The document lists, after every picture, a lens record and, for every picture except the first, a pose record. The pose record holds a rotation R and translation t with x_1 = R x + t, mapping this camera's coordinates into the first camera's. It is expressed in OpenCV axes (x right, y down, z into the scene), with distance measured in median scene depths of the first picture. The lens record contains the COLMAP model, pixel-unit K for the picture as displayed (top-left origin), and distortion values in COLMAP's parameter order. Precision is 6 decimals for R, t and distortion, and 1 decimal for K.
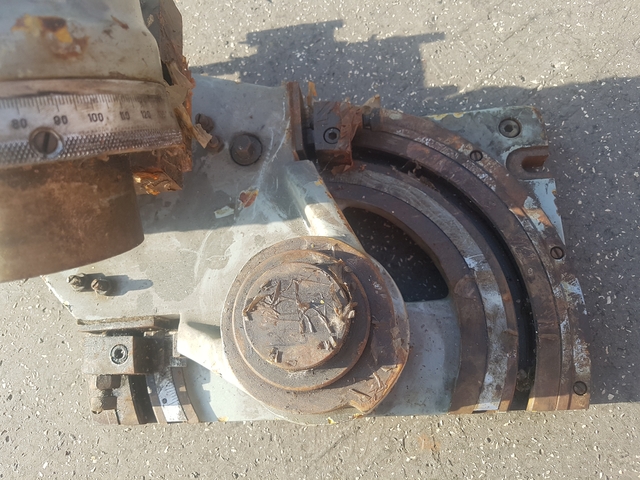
lens RADIAL K [[520.0, 0, 308.1], [0, 520.0, 244.7], [0, 0, 1]] dist [-0.019020, -0.007748]
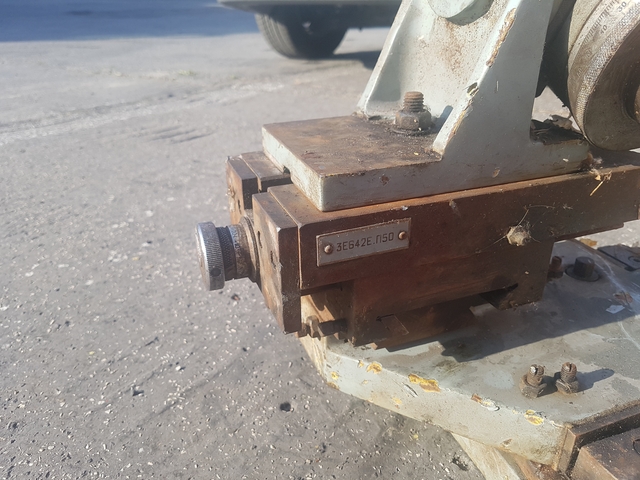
lens RADIAL K [[520.0, 0, 308.1], [0, 520.0, 244.7], [0, 0, 1]] dist [-0.019020, -0.007748]
pose [[0.952696, -0.008825, 0.303798, -0.987833], [0.239397, 0.637612, -0.732216, 0.421911], [-0.187243, 0.770307, 0.609563, 0.438571]]
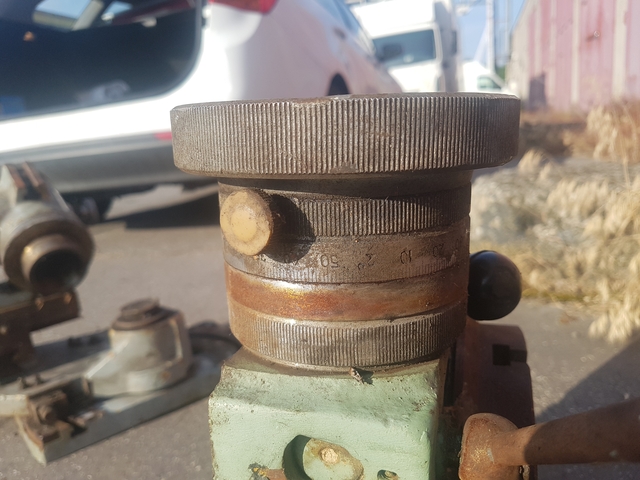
lens RADIAL K [[520.0, 0, 308.1], [0, 520.0, 244.7], [0, 0, 1]] dist [-0.019020, -0.007748]
pose [[0.815046, -0.077317, 0.574215, -0.641564], [0.558750, 0.367099, -0.743665, 1.930764], [-0.153296, 0.926963, 0.342403, -0.327257]]
